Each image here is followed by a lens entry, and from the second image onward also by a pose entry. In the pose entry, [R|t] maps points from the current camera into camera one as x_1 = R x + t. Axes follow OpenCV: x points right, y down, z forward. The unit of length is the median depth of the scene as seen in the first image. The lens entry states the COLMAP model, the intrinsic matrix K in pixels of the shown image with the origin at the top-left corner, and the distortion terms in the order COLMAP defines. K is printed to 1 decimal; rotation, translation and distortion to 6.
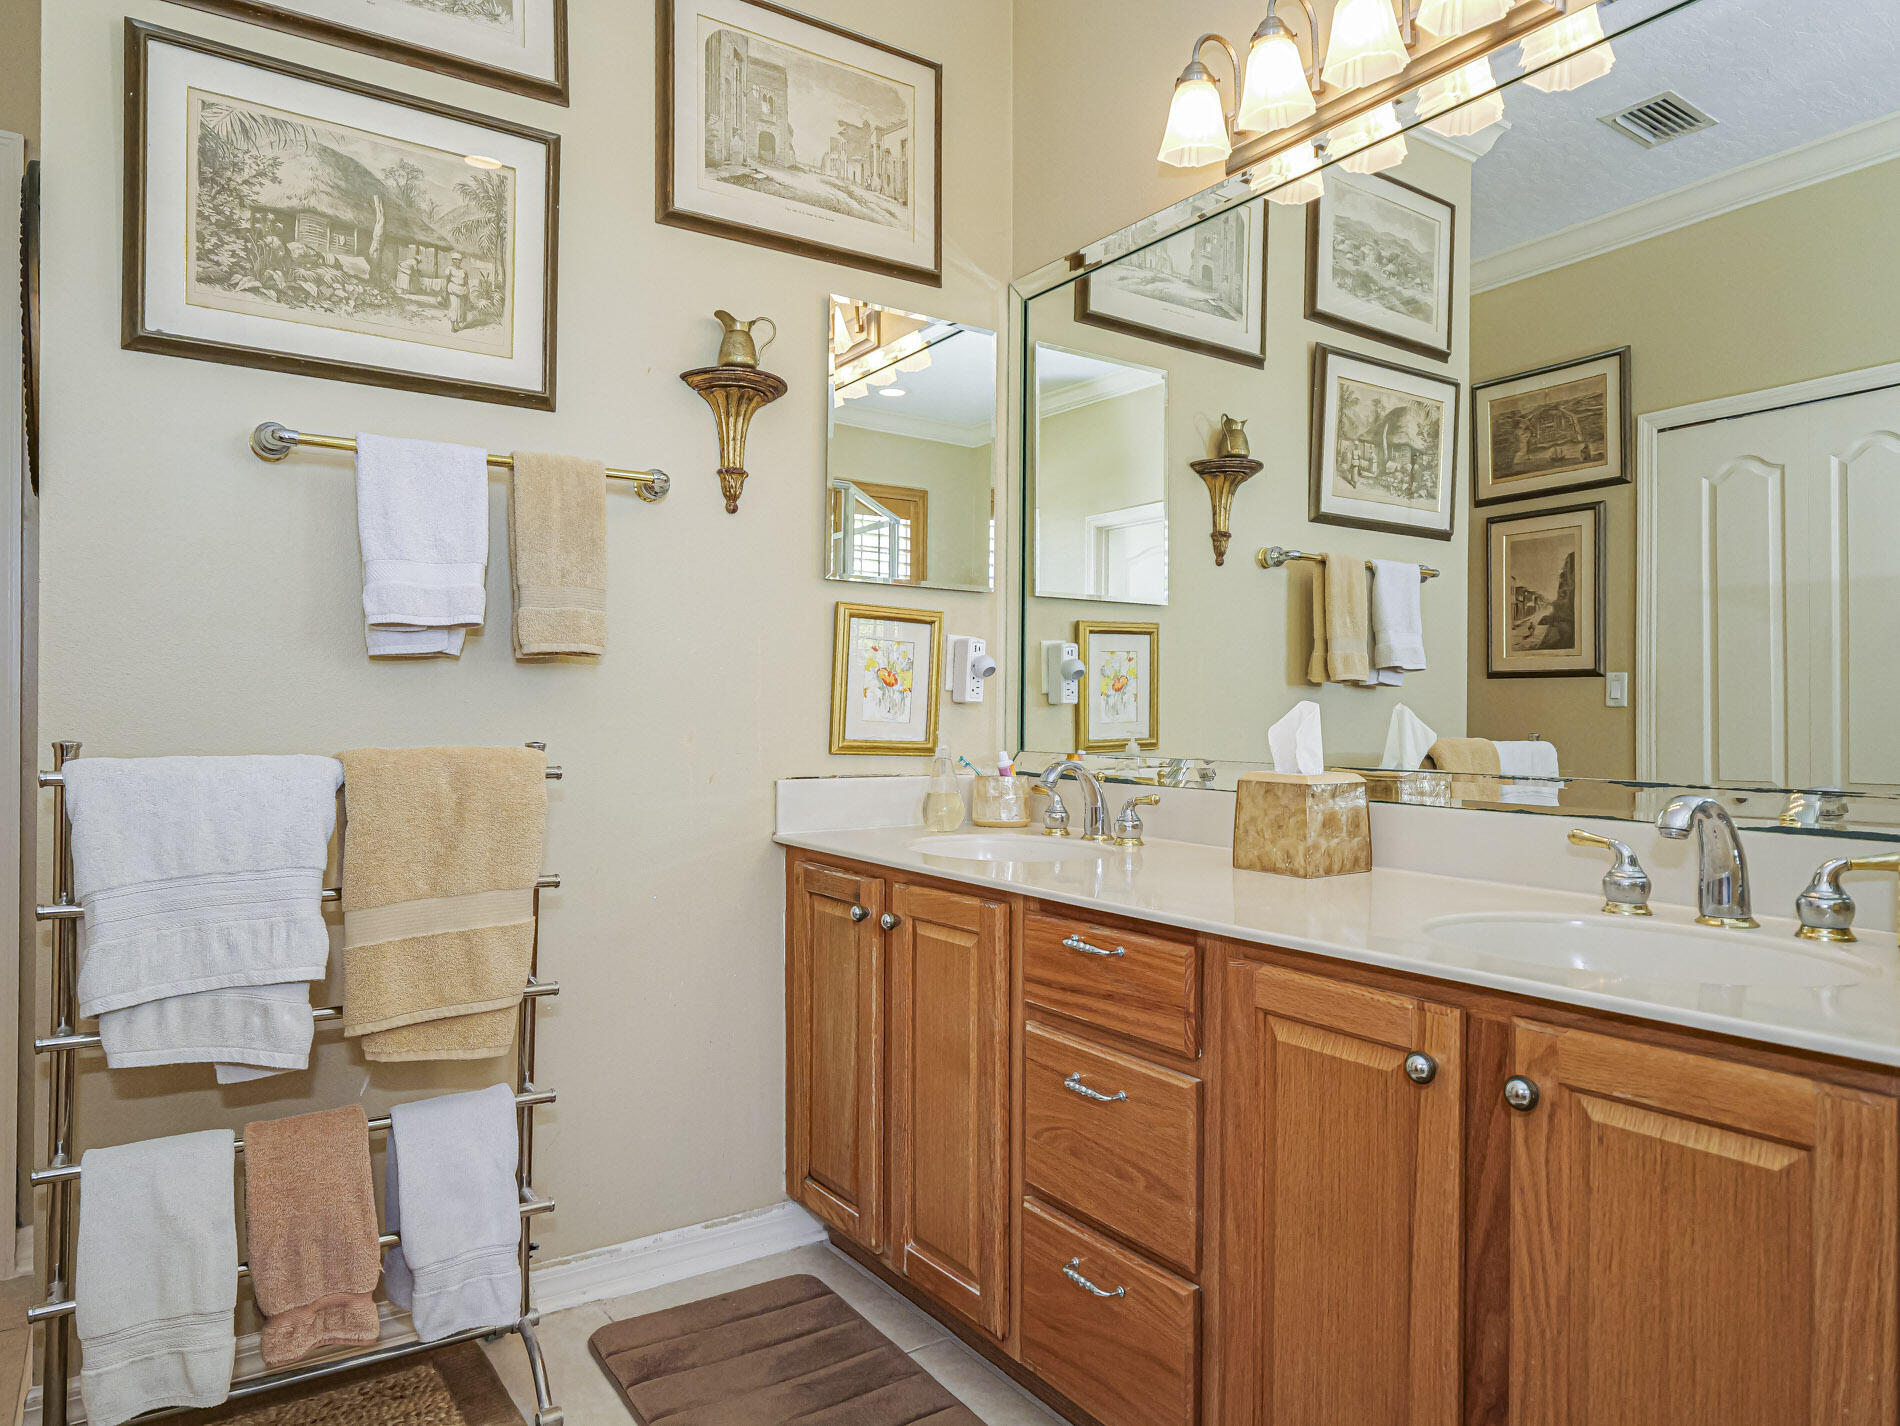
lens RADIAL K [[1257.2, 0, 952.7], [0, 1257.2, 708.1], [0, 0, 1]] dist [-0.002656, -0.002496]
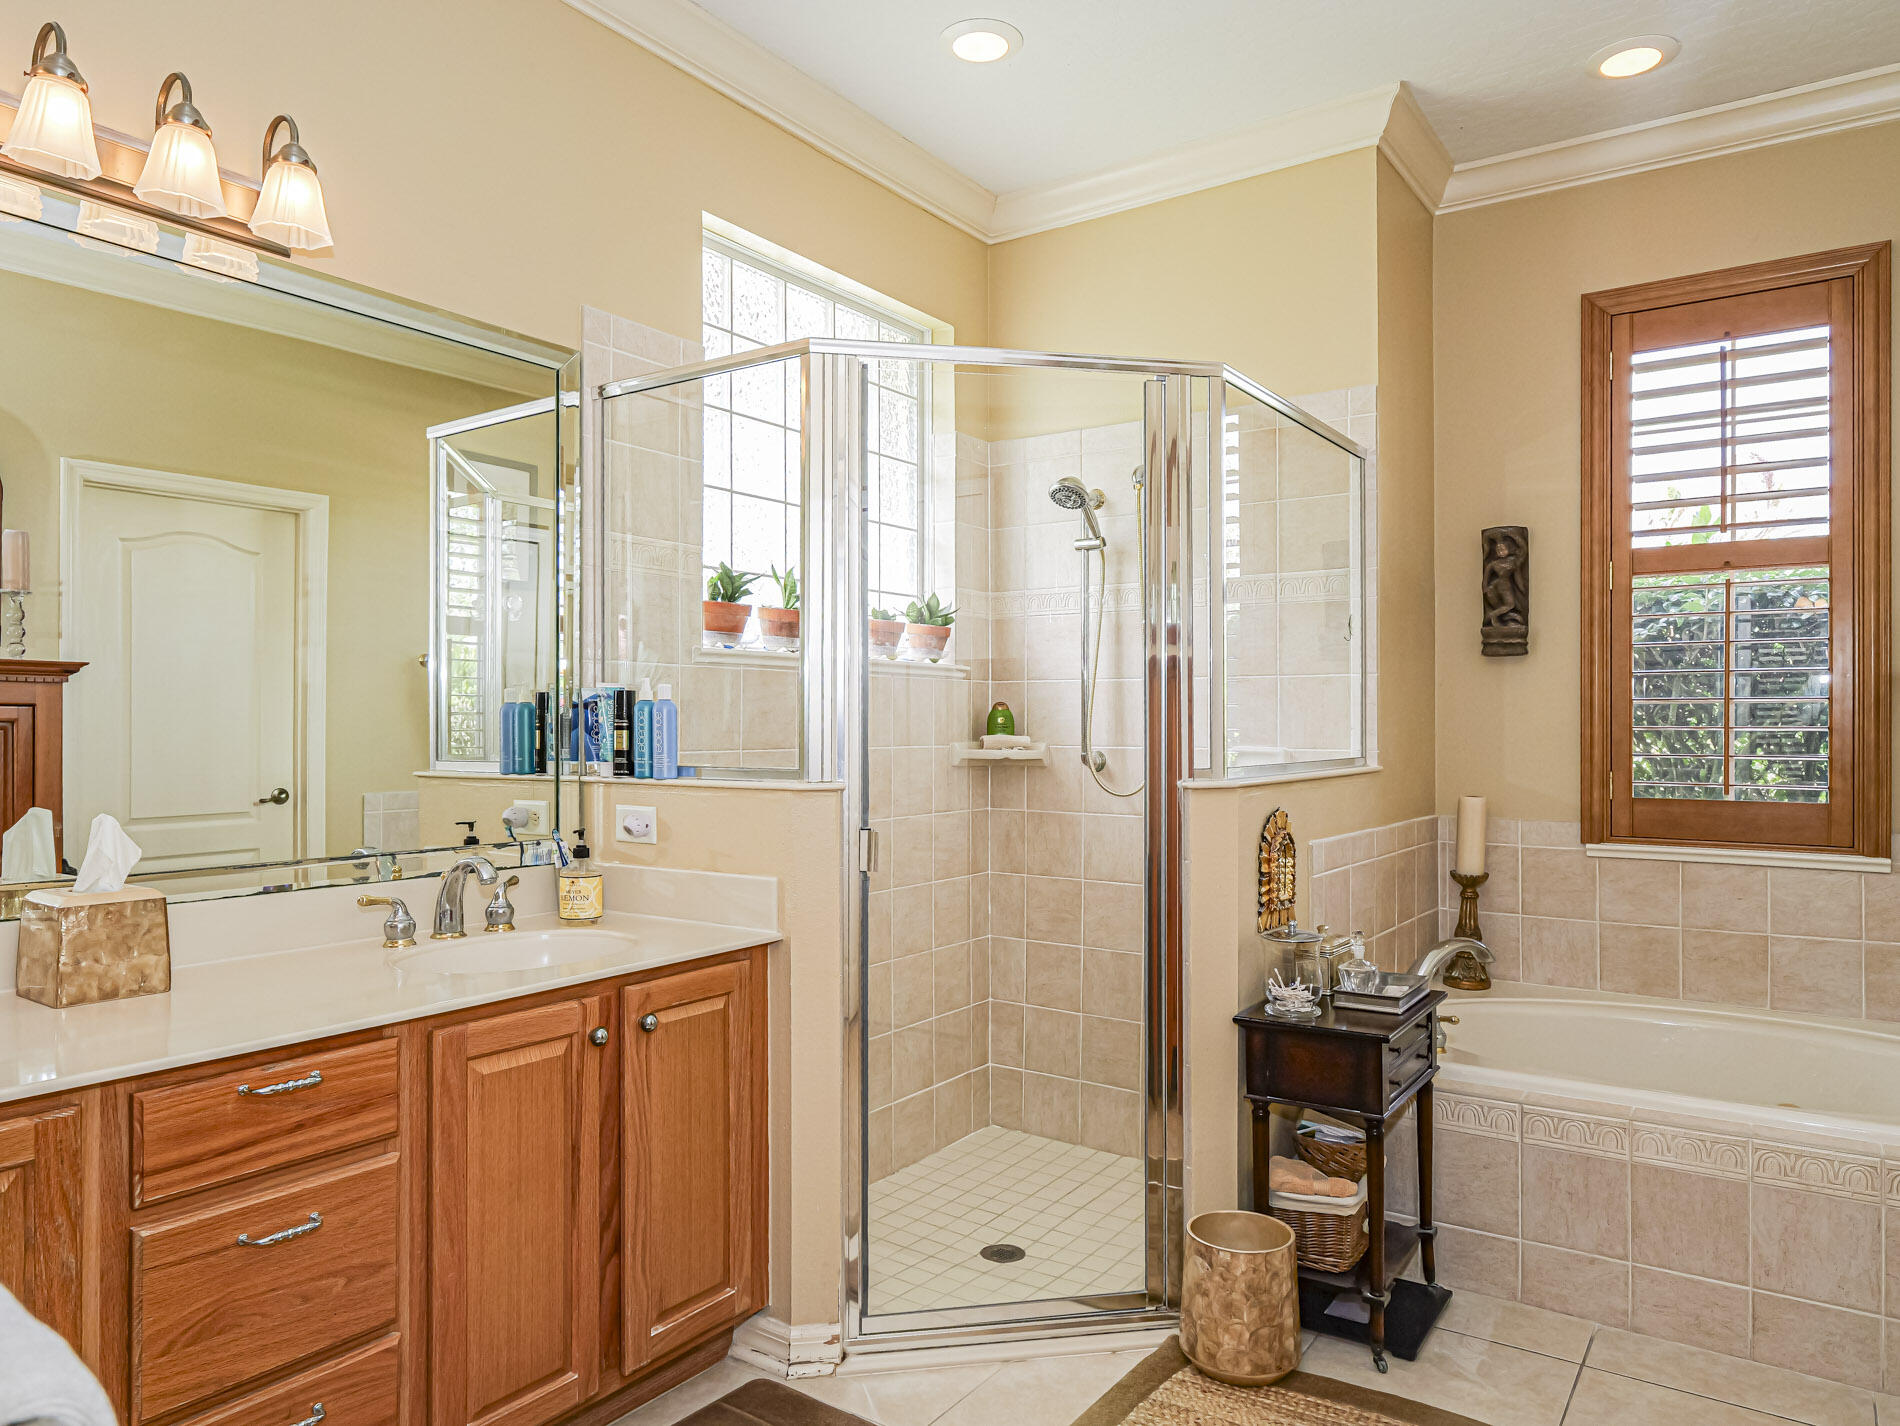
lens RADIAL K [[1257.2, 0, 951.6], [0, 1257.2, 717.8], [0, 0, 1]] dist [-0.002656, -0.002496]
pose [[-0.362035, 0.002972, 0.932160, -1.149355], [-0.001640, 0.999991, -0.003825, -0.105755], [-0.932163, -0.002913, -0.362027, 1.021400]]
